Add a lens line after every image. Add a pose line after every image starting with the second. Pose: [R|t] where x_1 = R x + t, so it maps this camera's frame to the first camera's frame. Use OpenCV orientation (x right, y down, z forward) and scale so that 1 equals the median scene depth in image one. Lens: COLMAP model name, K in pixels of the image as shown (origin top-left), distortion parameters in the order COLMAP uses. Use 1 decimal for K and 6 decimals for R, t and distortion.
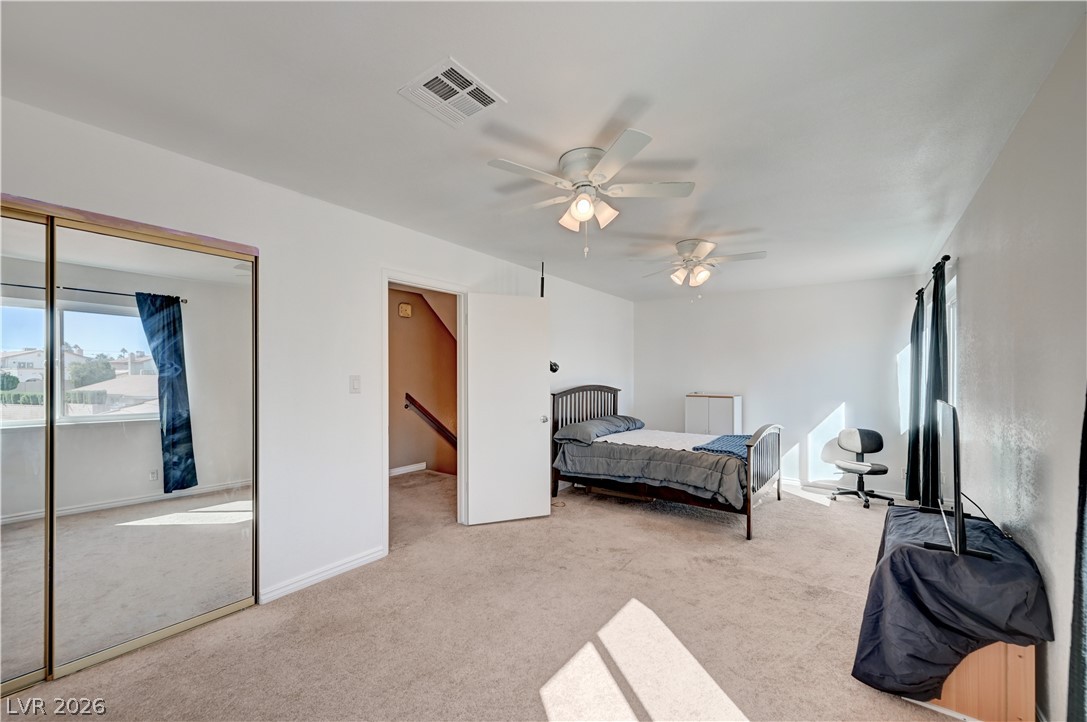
lens RADIAL K [[434.2, 0, 545.2], [0, 434.2, 371.8], [0, 0, 1]] dist [0.002238, 0.000009]
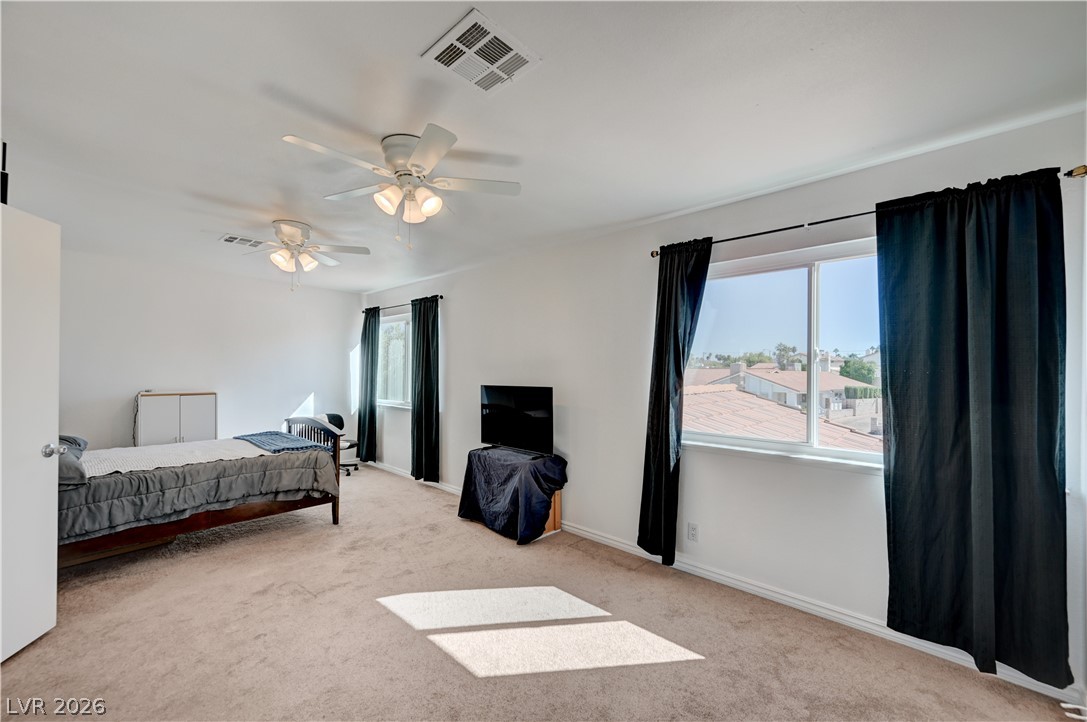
lens RADIAL K [[434.2, 0, 547.1], [0, 434.2, 365.0], [0, 0, 1]] dist [0.002238, 0.000009]
pose [[0.102300, 0.007360, 0.994726, -0.534079], [-0.014354, 0.999879, -0.005922, -0.003345], [-0.994650, -0.013672, 0.102394, 0.382902]]
